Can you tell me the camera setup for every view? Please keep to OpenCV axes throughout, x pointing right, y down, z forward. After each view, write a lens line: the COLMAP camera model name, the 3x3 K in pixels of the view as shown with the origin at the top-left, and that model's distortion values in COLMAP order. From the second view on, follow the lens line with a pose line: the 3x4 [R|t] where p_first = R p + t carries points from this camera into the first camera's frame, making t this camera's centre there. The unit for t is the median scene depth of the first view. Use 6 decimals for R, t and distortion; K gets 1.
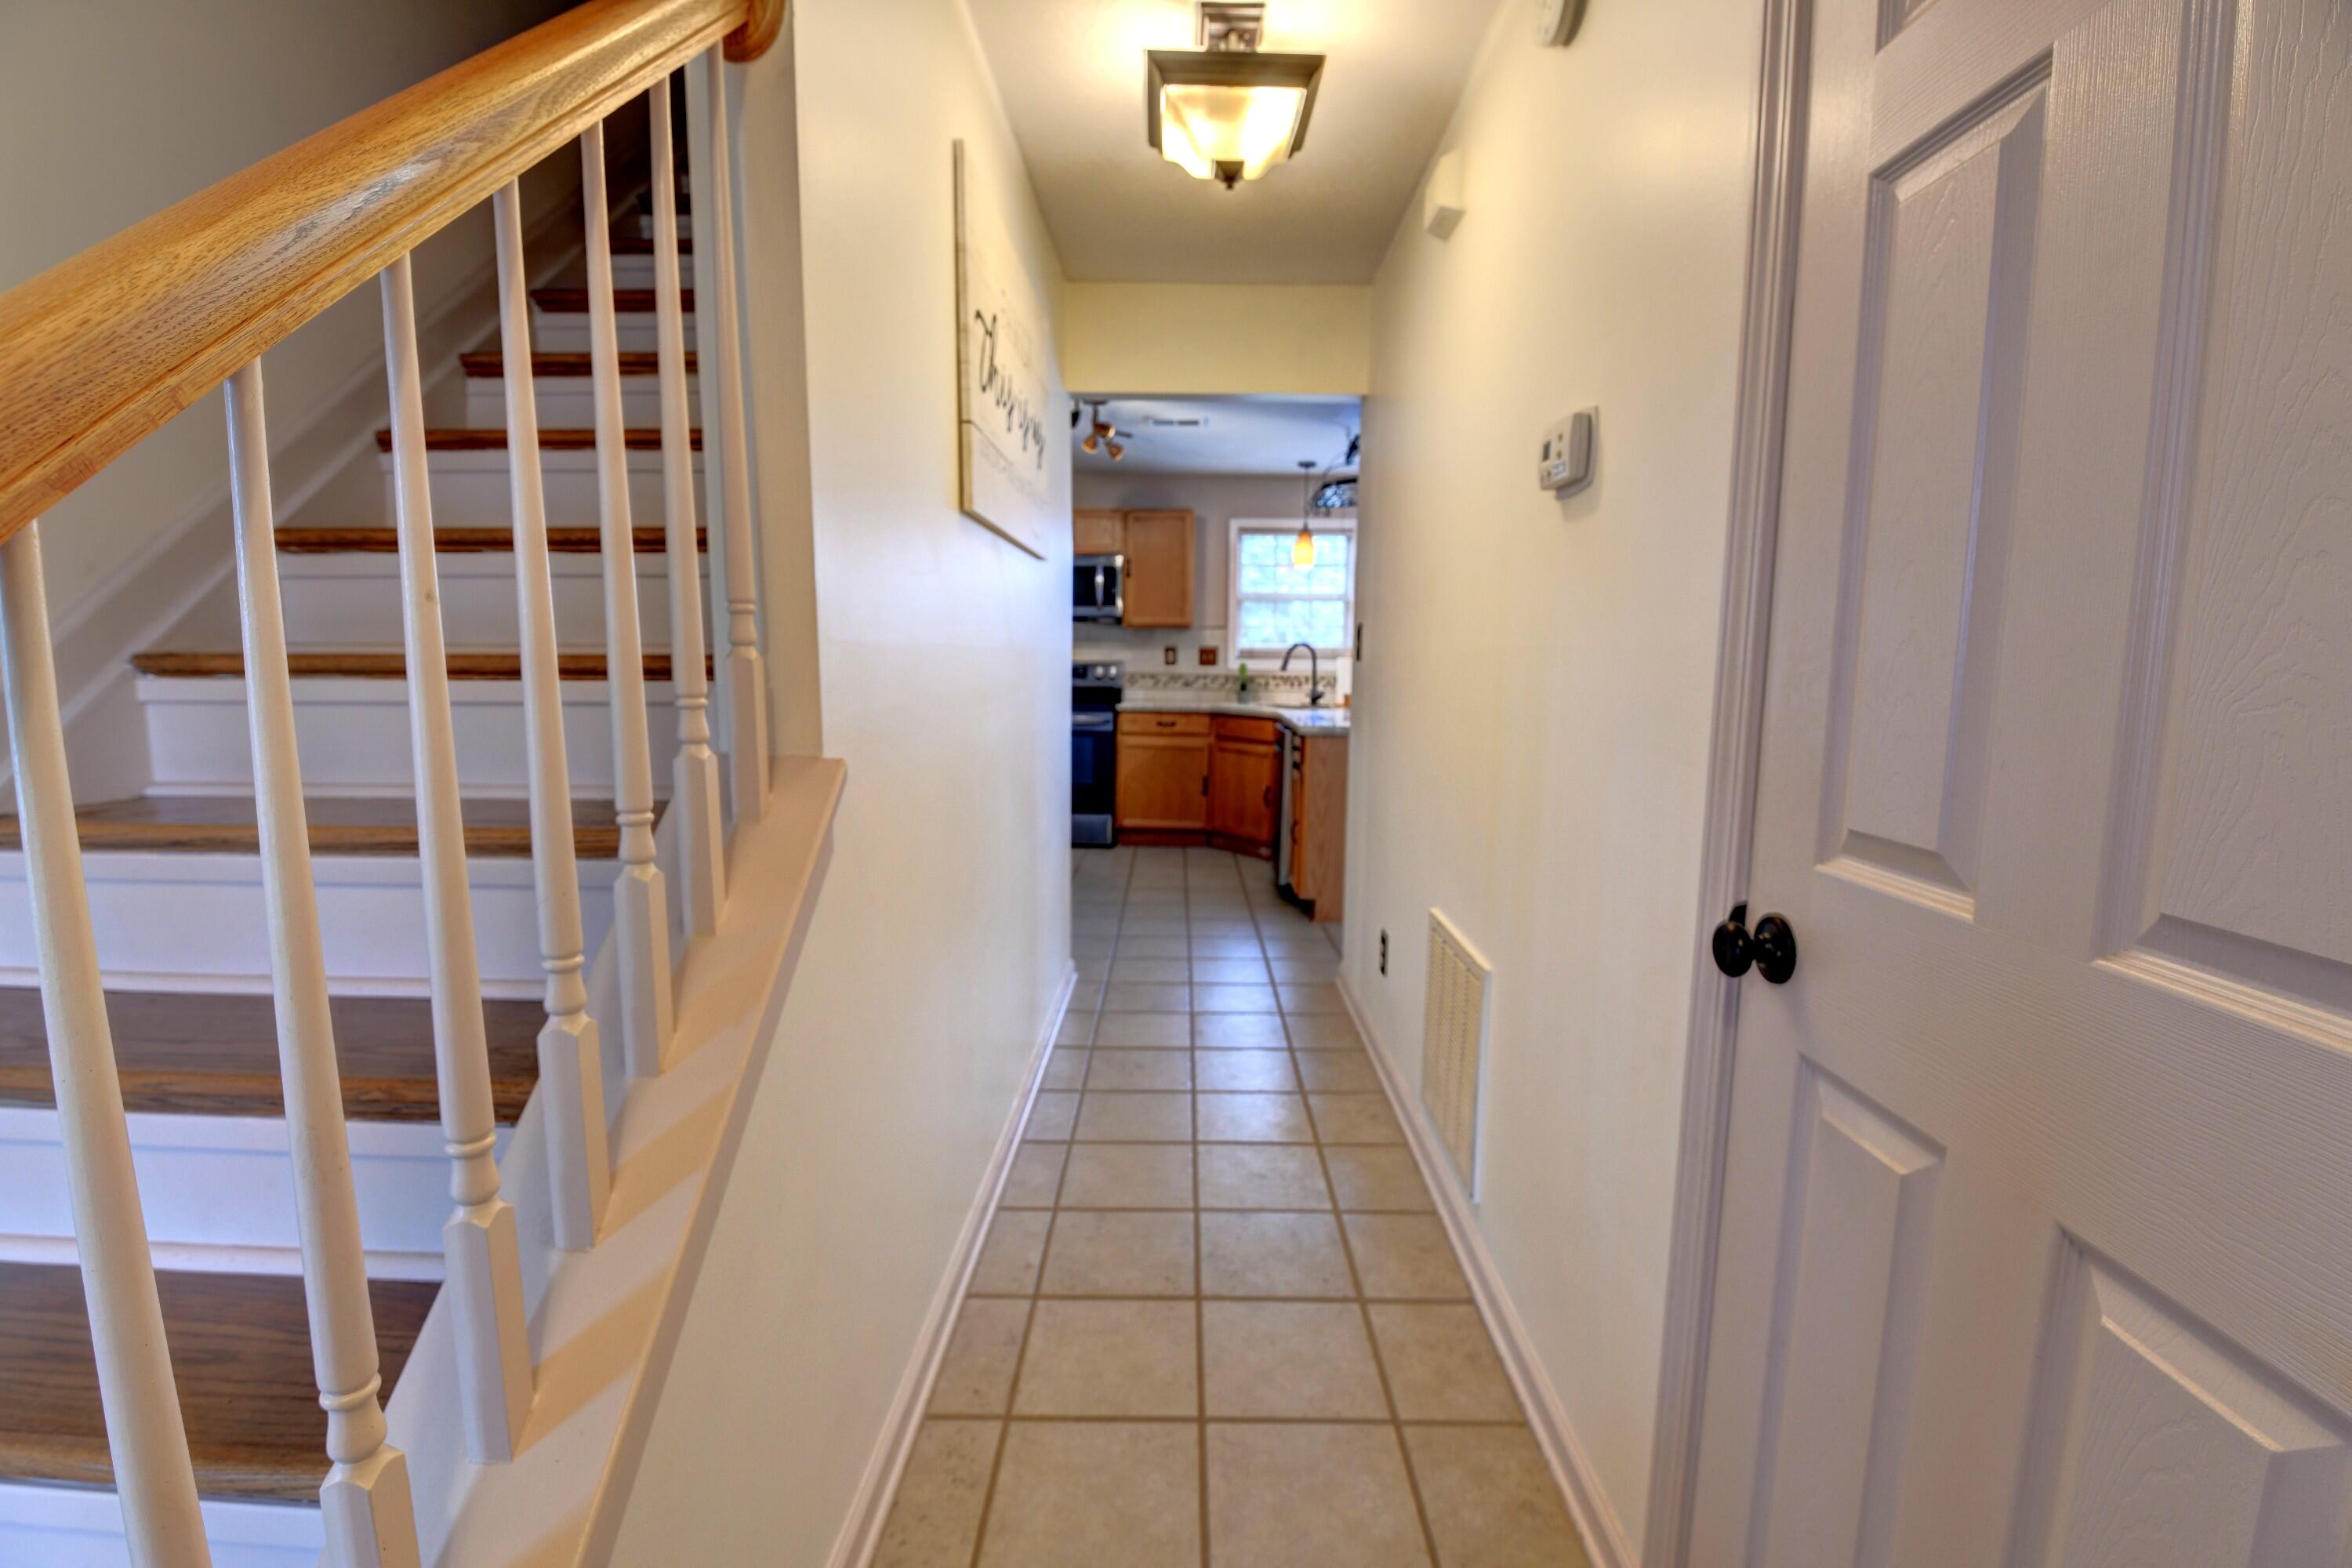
lens RADIAL K [[1029.4, 0, 1172.6], [0, 1029.4, 777.2], [0, 0, 1]] dist [-0.014770, -0.001723]
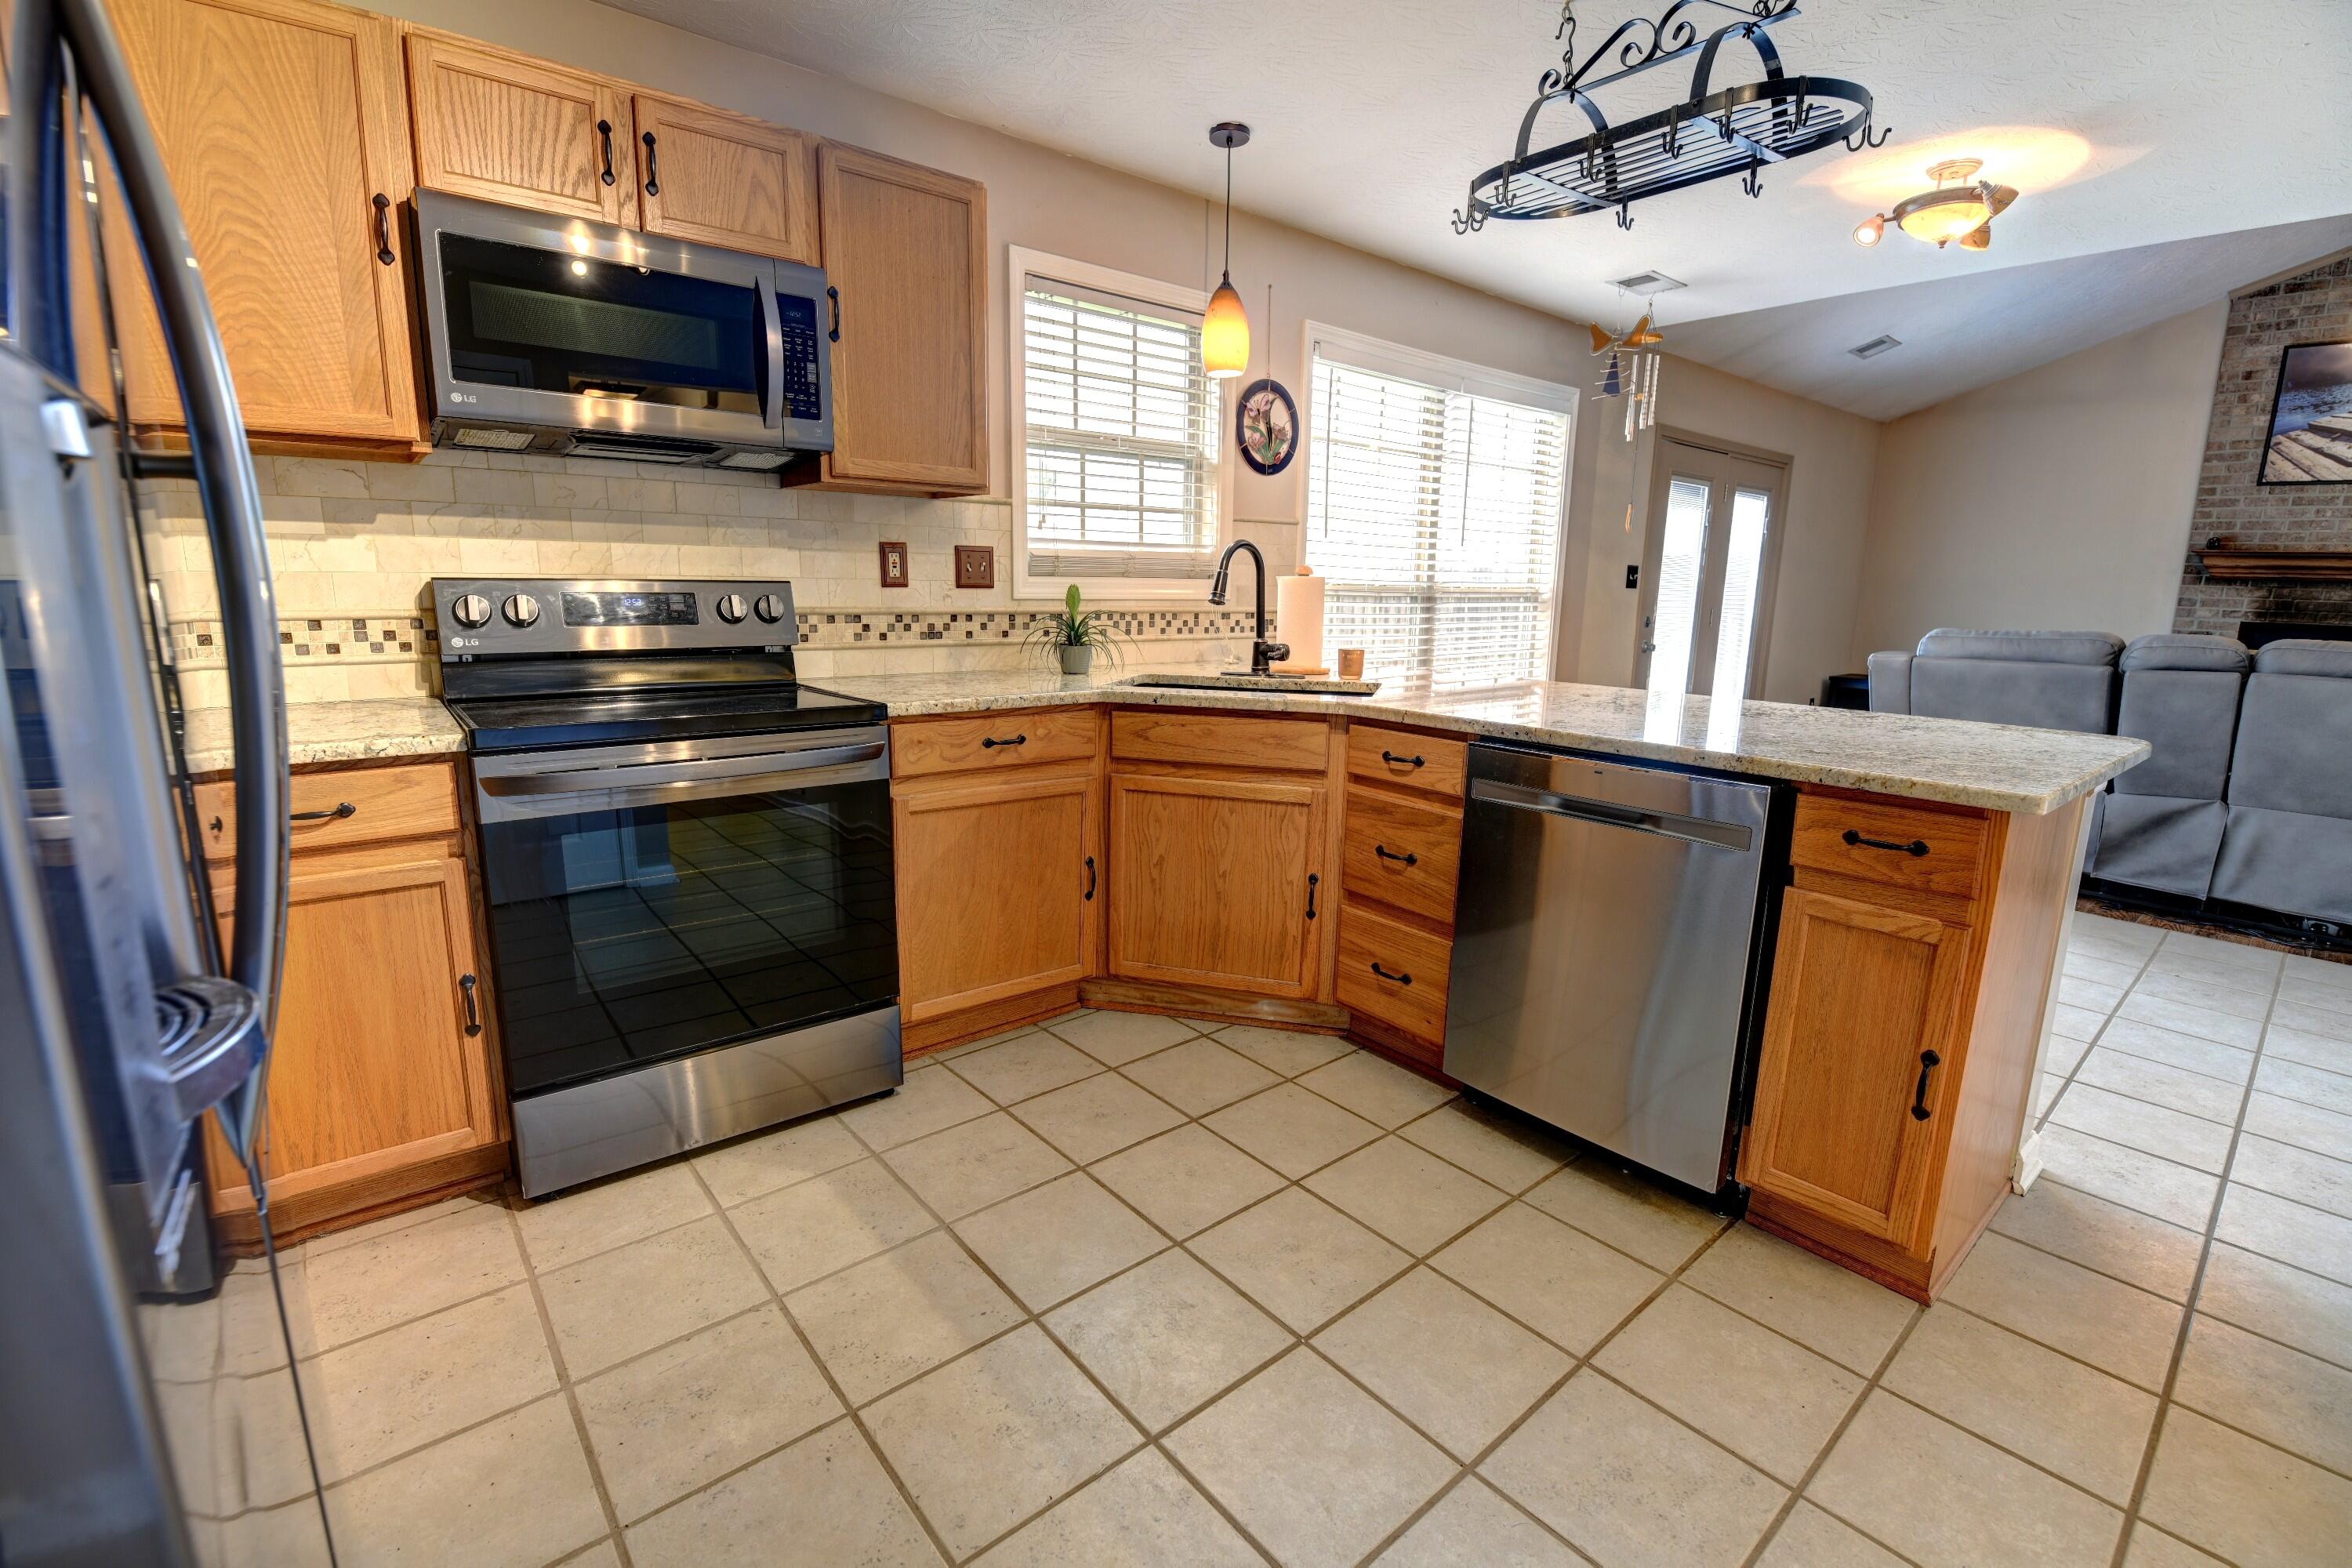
lens RADIAL K [[1029.4, 0, 1177.7], [0, 1029.4, 788.1], [0, 0, 1]] dist [-0.014770, -0.001723]
pose [[0.757720, -0.127190, 0.640065, -0.191460], [0.073157, 0.991196, 0.110361, -0.067147], [-0.648467, -0.036798, 0.760353, 0.613230]]
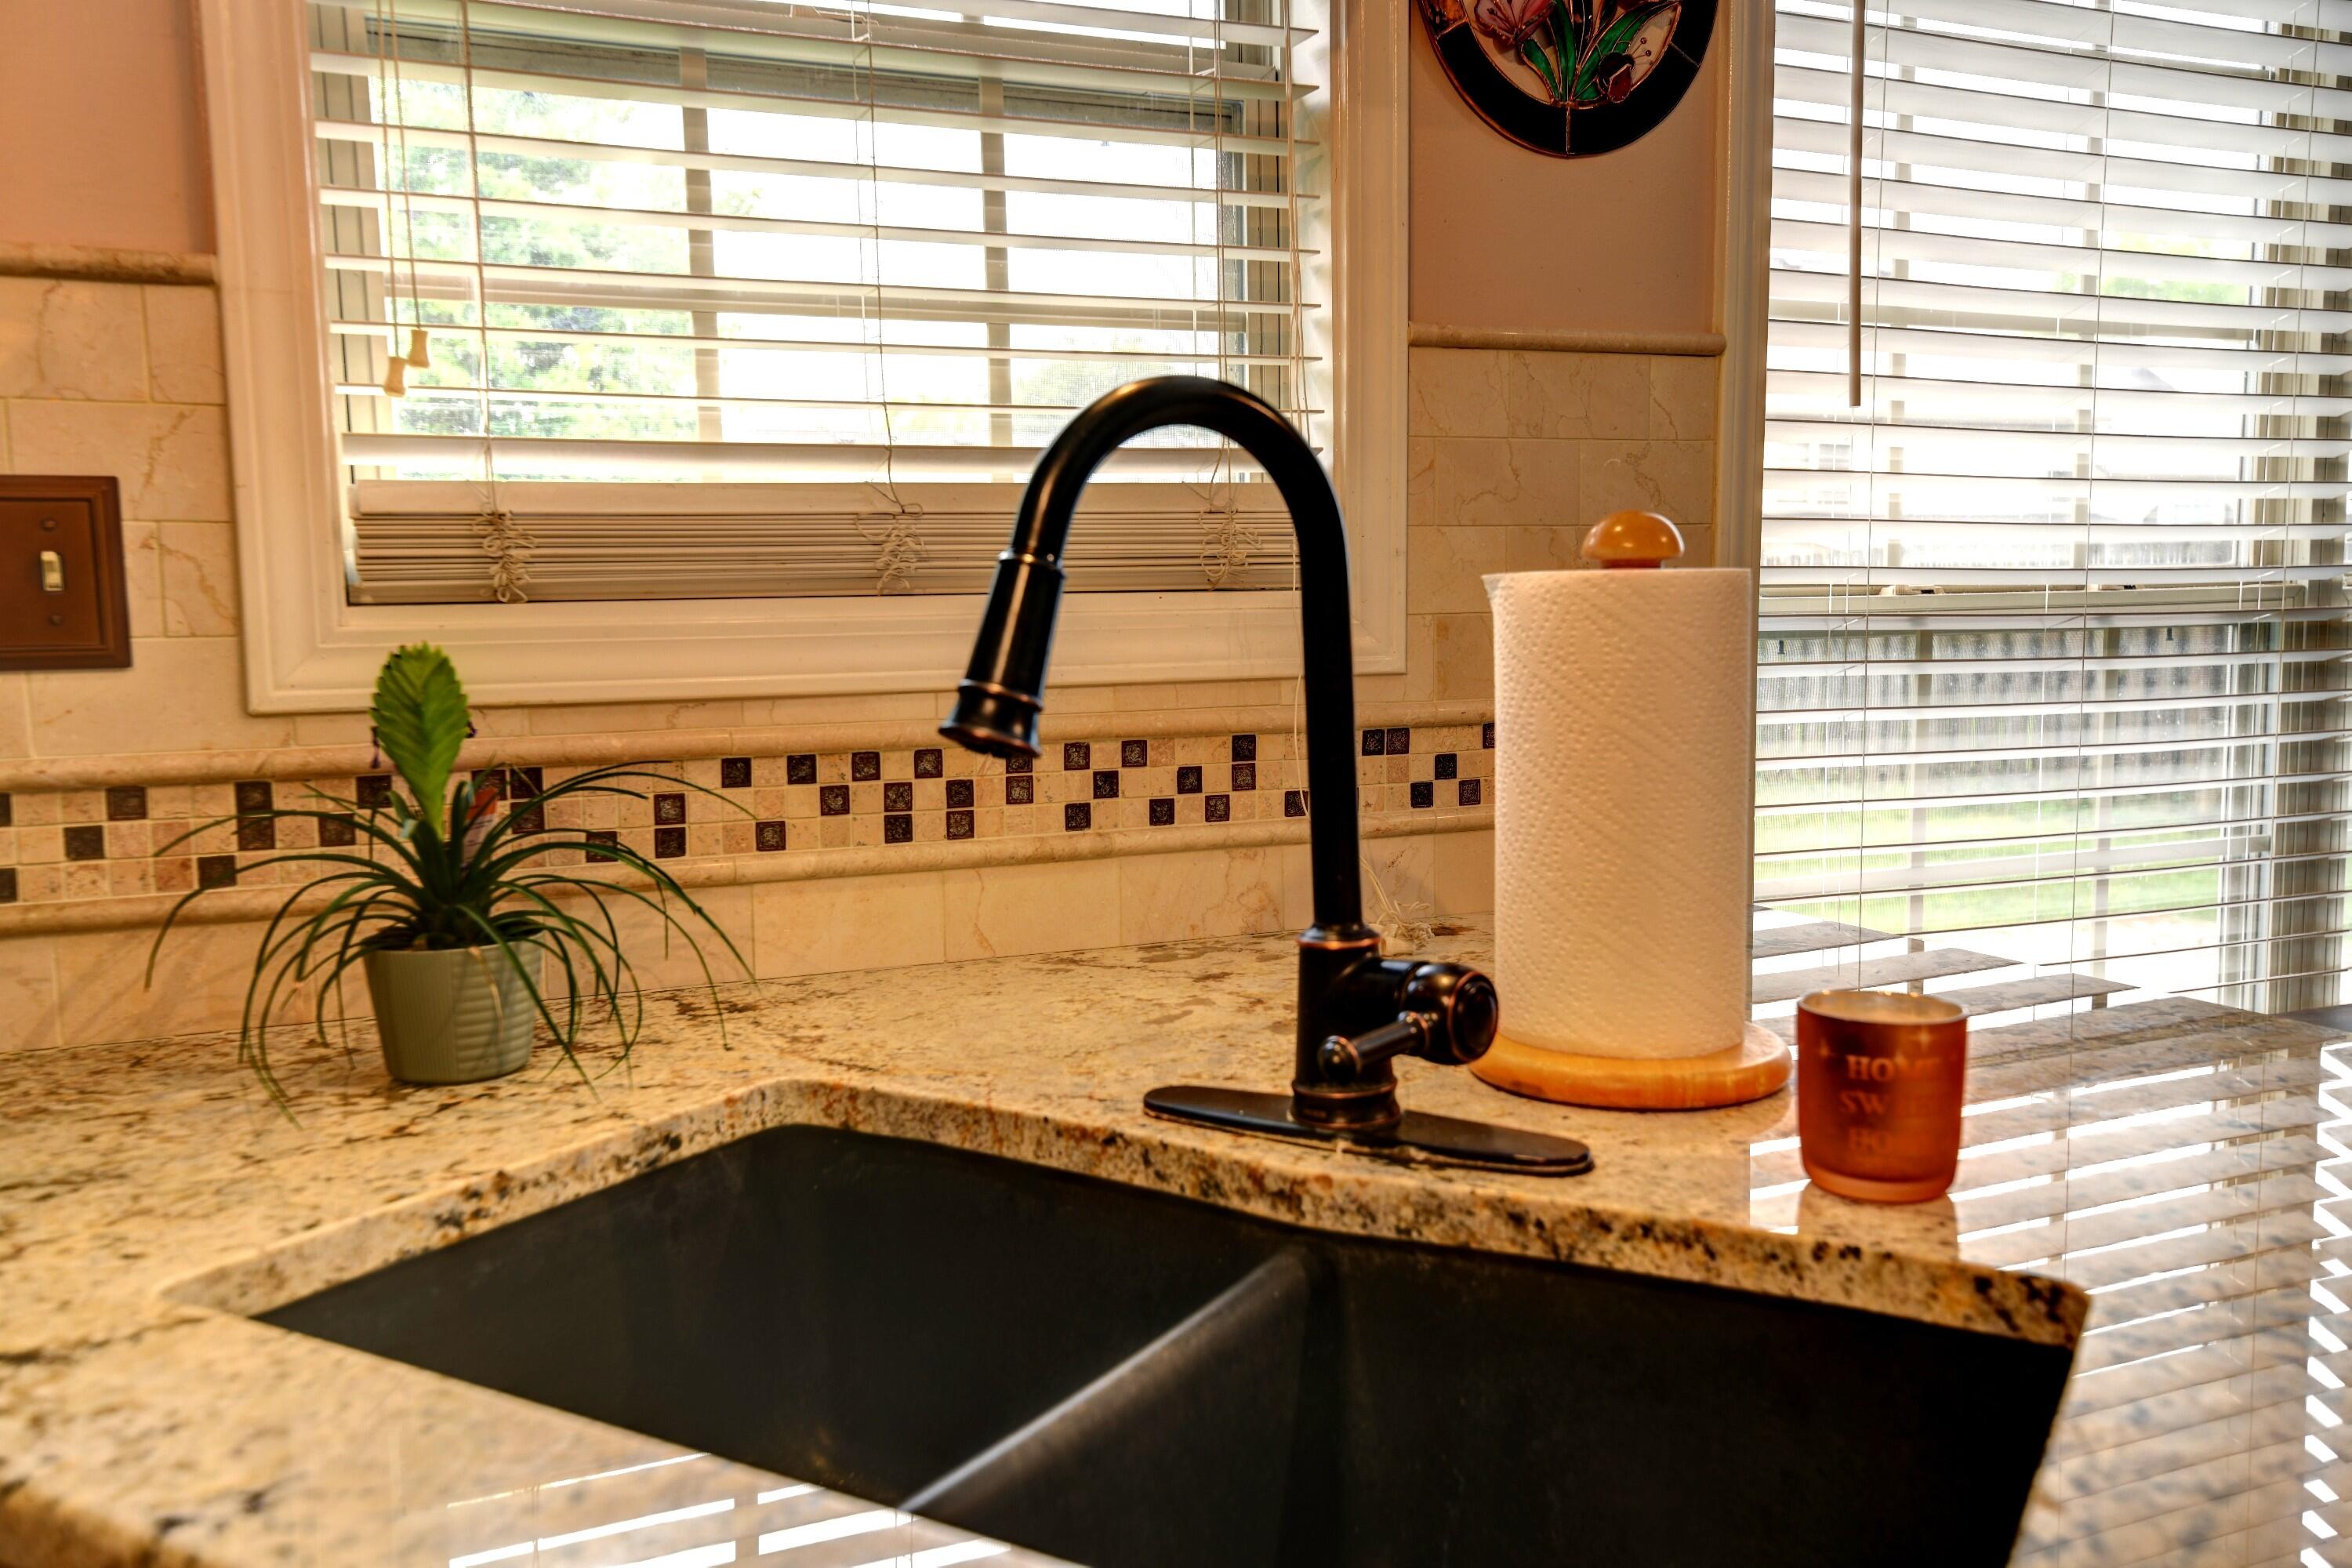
lens RADIAL K [[1991.2, 0, 1182.1], [0, 1991.2, 786.8], [0, 0, 1]] dist [0.054359, 0.003300]
pose [[0.894374, -0.067428, 0.442209, 0.048576], [0.078447, 0.996896, -0.006653, -0.089681], [-0.440388, 0.040640, 0.896887, 0.796575]]
